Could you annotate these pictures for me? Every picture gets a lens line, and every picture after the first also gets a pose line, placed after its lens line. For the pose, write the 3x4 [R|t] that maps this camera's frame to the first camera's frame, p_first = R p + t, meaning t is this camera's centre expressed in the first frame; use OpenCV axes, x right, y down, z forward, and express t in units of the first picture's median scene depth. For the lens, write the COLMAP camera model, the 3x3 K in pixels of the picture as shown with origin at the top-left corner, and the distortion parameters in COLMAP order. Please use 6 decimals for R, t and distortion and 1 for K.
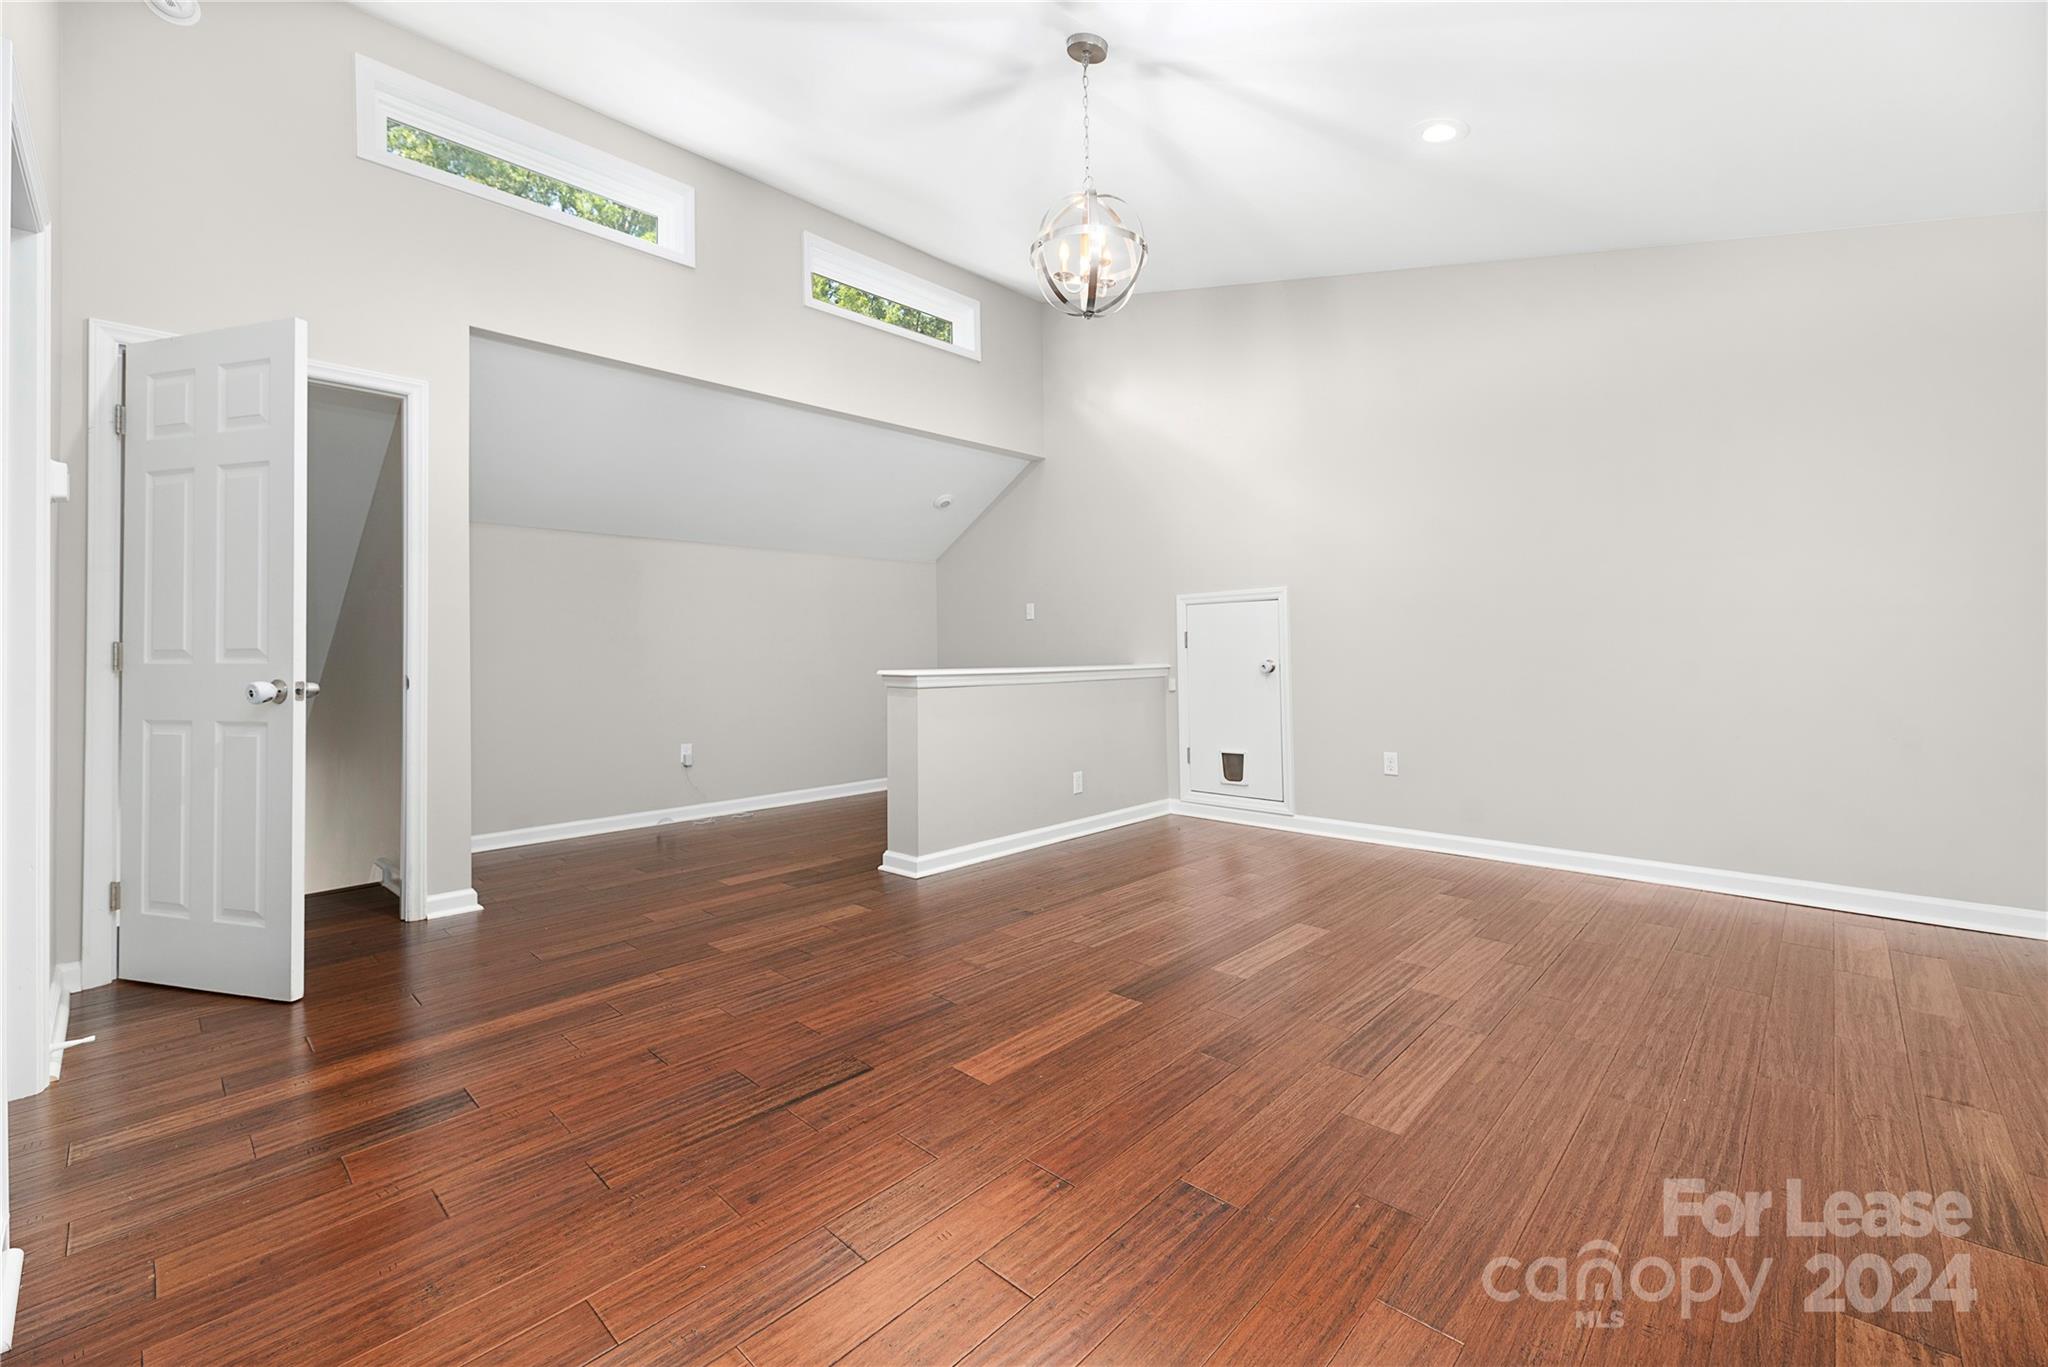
lens RADIAL K [[837.9, 0, 1025.6], [0, 837.9, 651.6], [0, 0, 1]] dist [-0.002704, 0.000608]
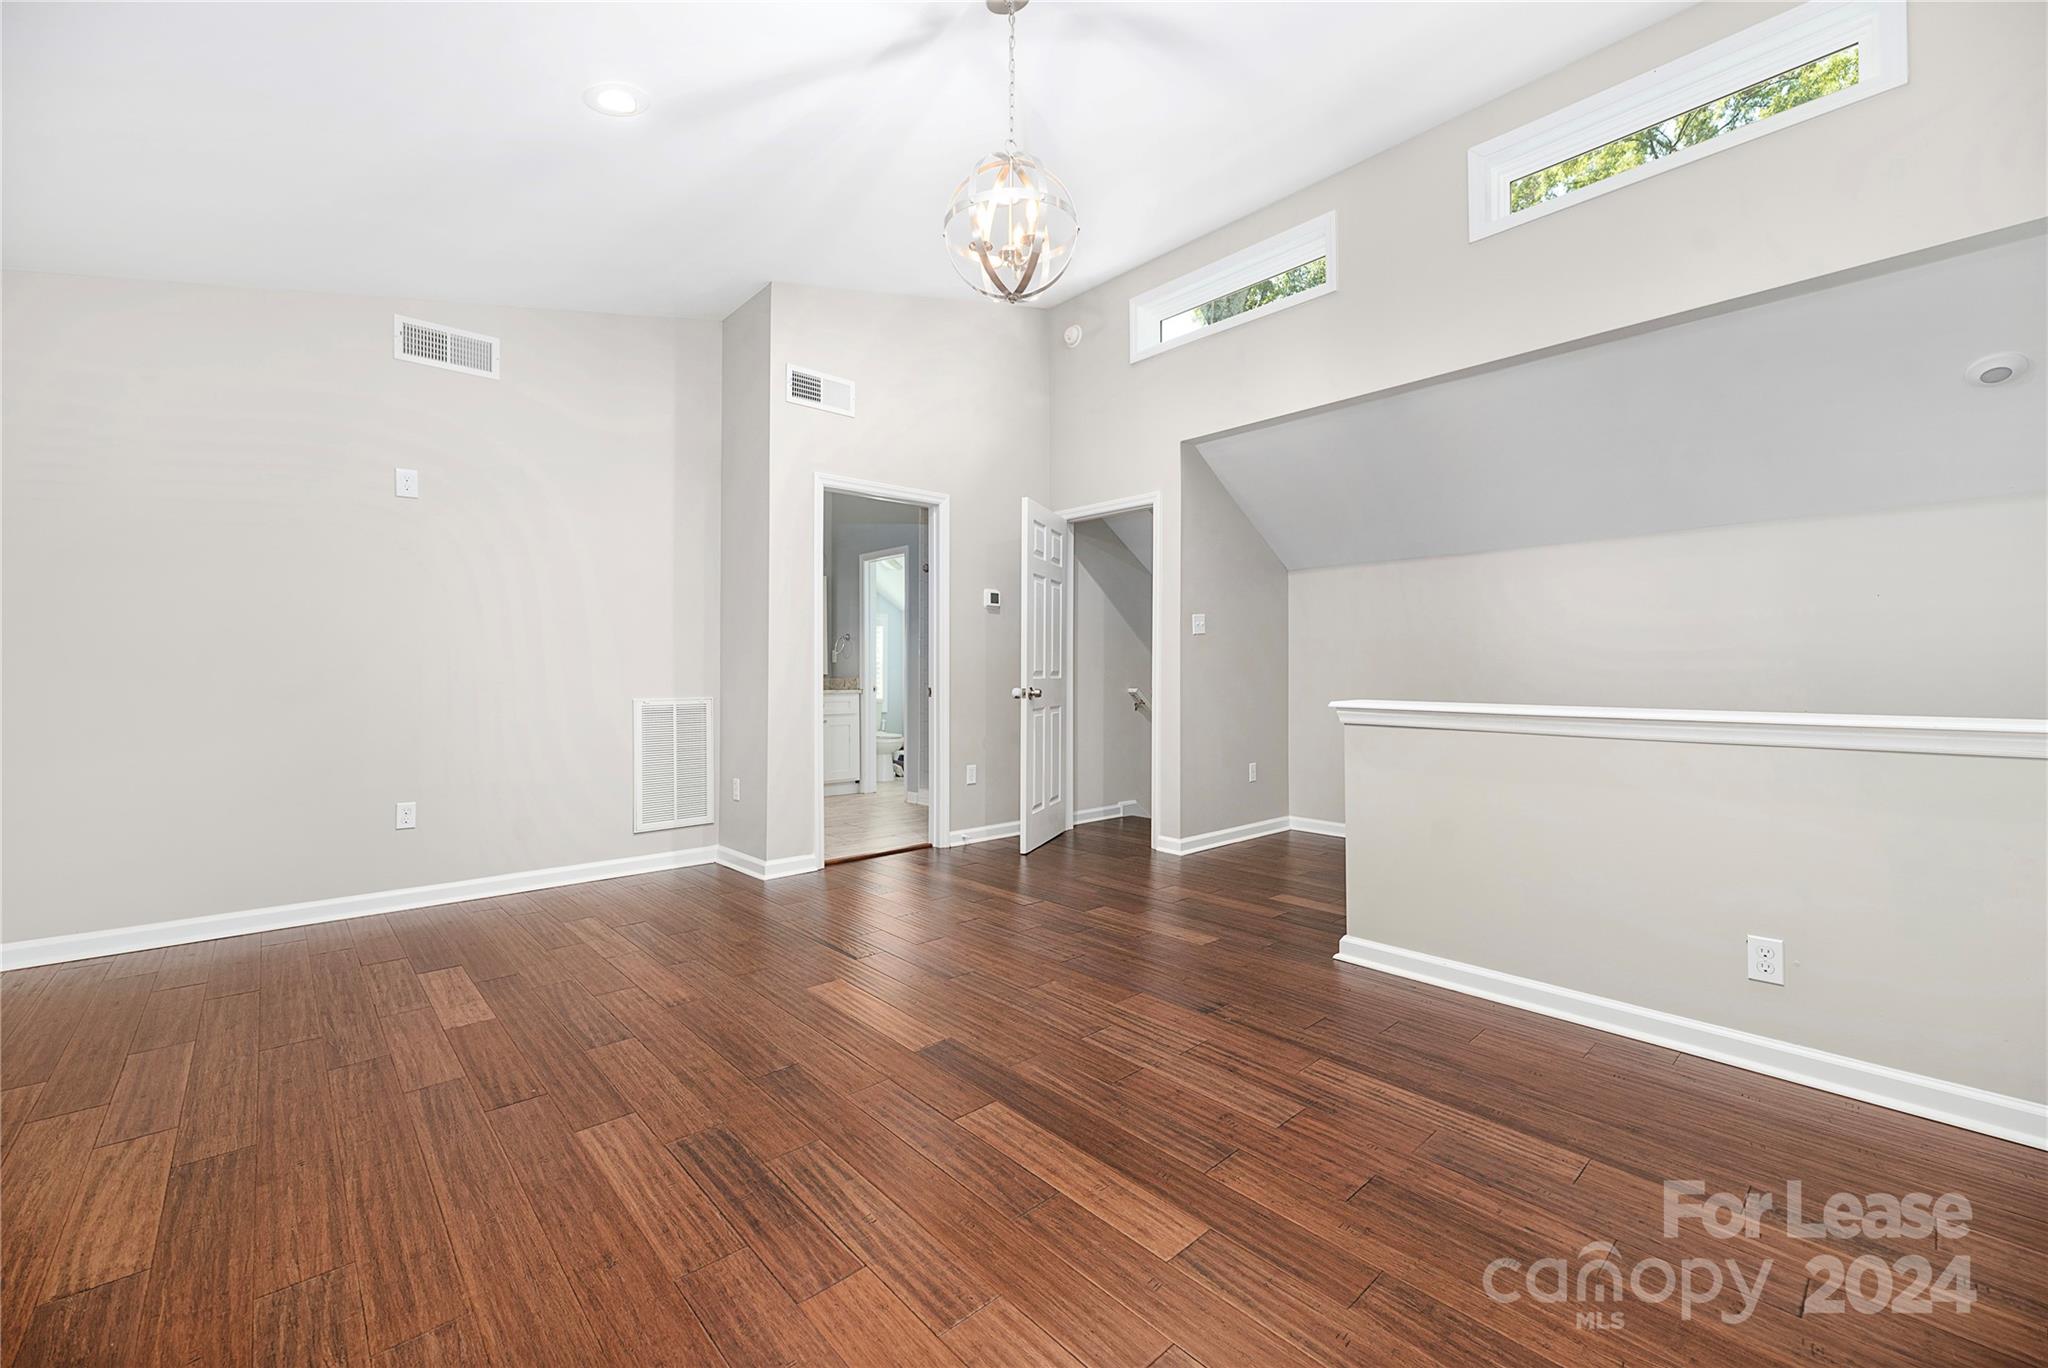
lens RADIAL K [[837.9, 0, 1043.7], [0, 837.9, 668.7], [0, 0, 1]] dist [-0.002704, 0.000608]
pose [[-0.057146, 0.004607, -0.998355, 0.935653], [-0.001464, 0.999988, 0.004698, -0.013891], [0.998365, 0.001731, -0.057138, 1.048541]]
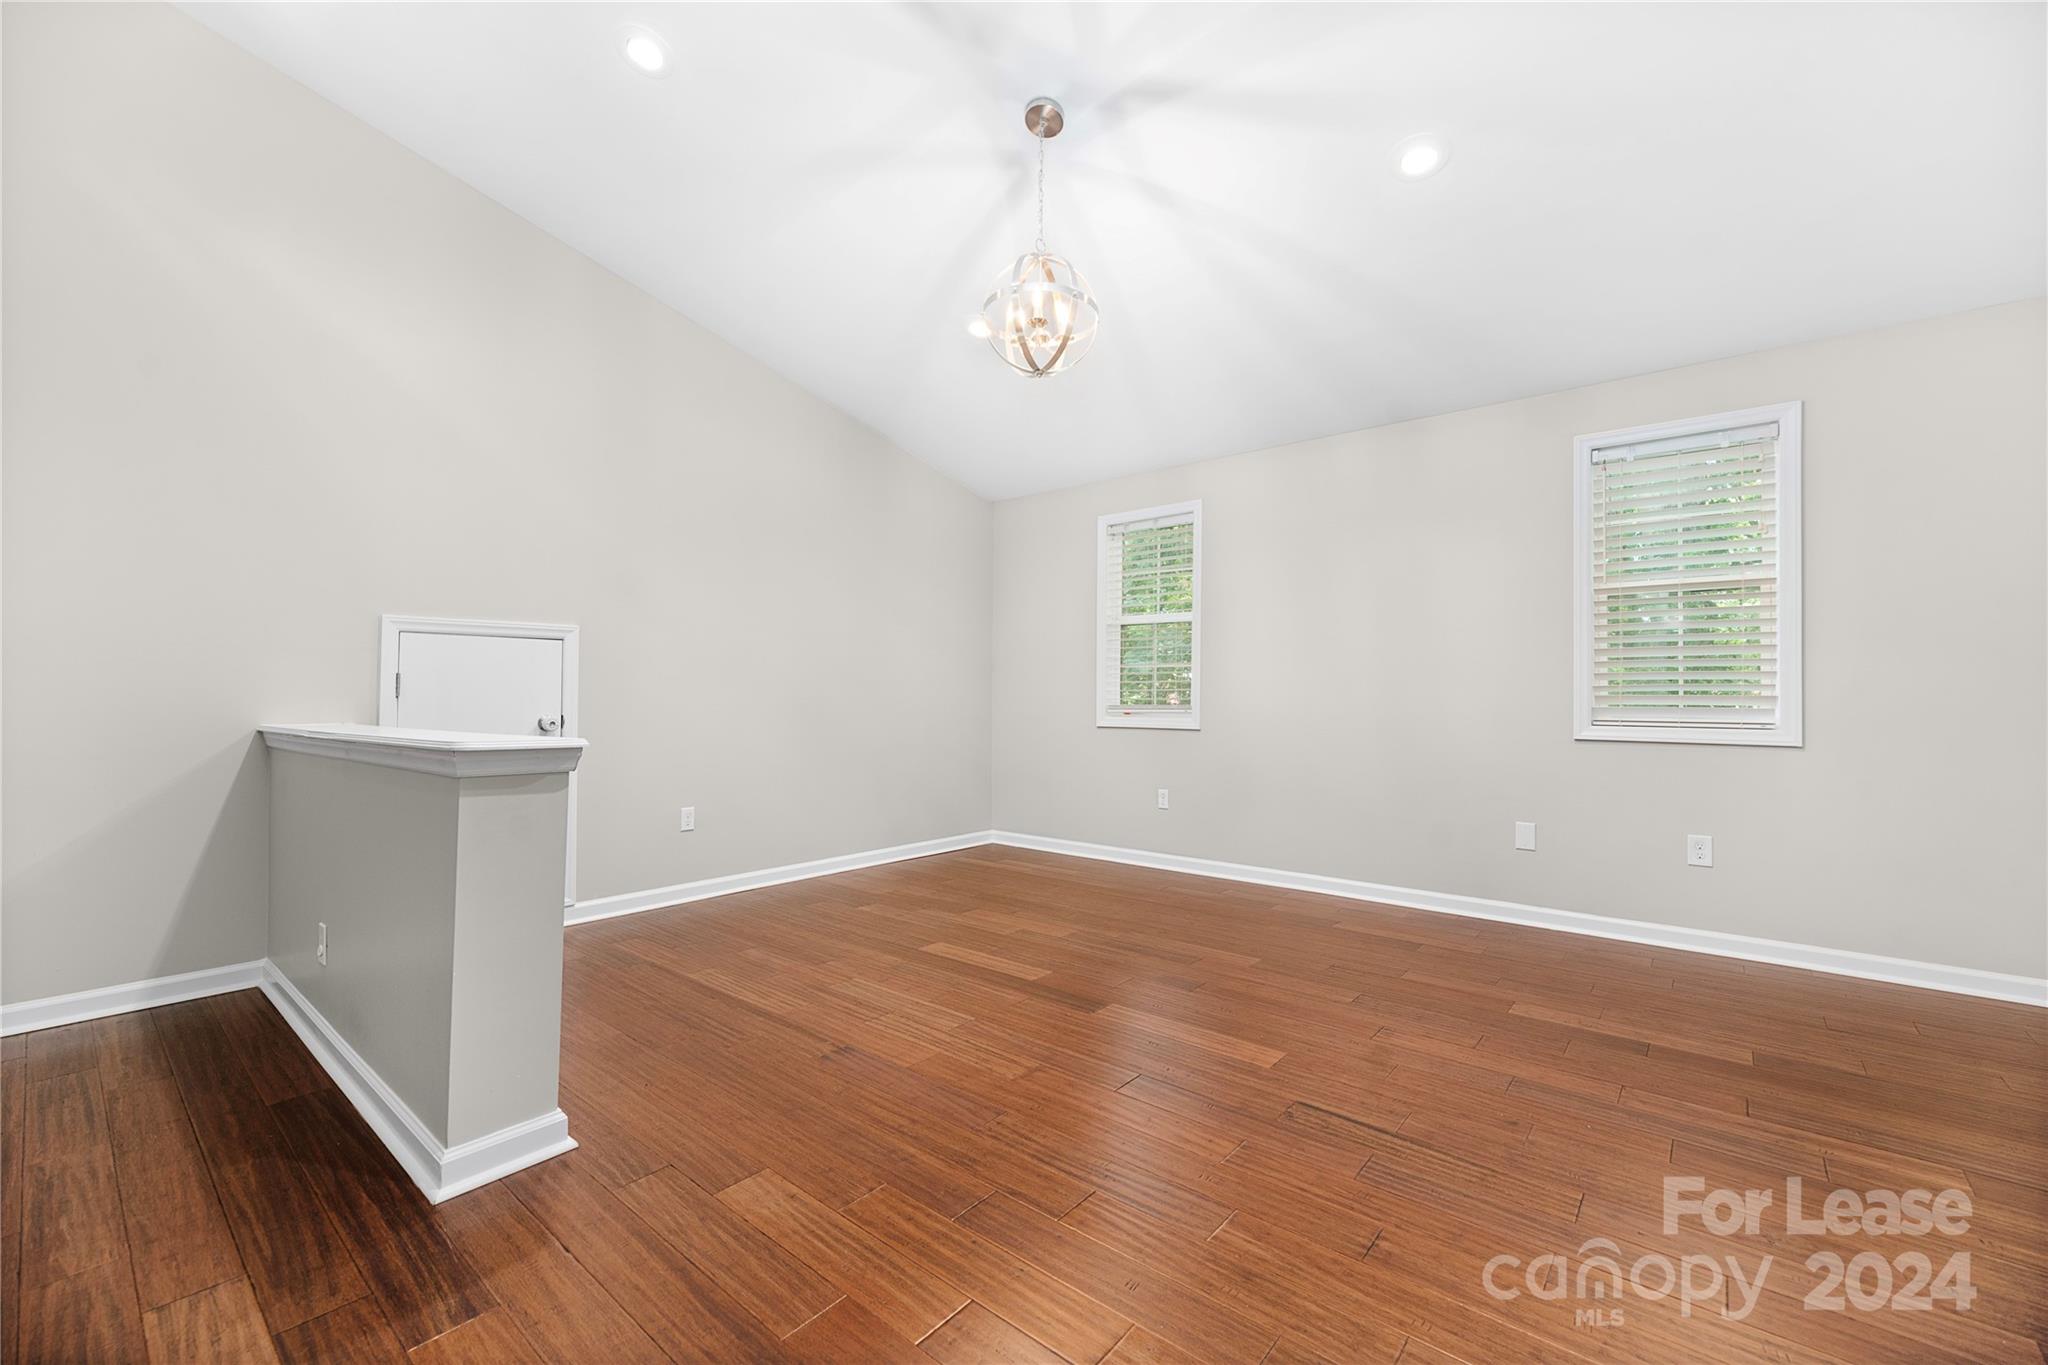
lens RADIAL K [[837.9, 0, 1035.1], [0, 837.9, 676.1], [0, 0, 1]] dist [-0.002704, 0.000608]
pose [[-0.064336, 0.037991, 0.997205, -0.906079], [-0.001870, 0.999269, -0.038190, 0.006343], [-0.997927, -0.004322, -0.064218, 1.034746]]
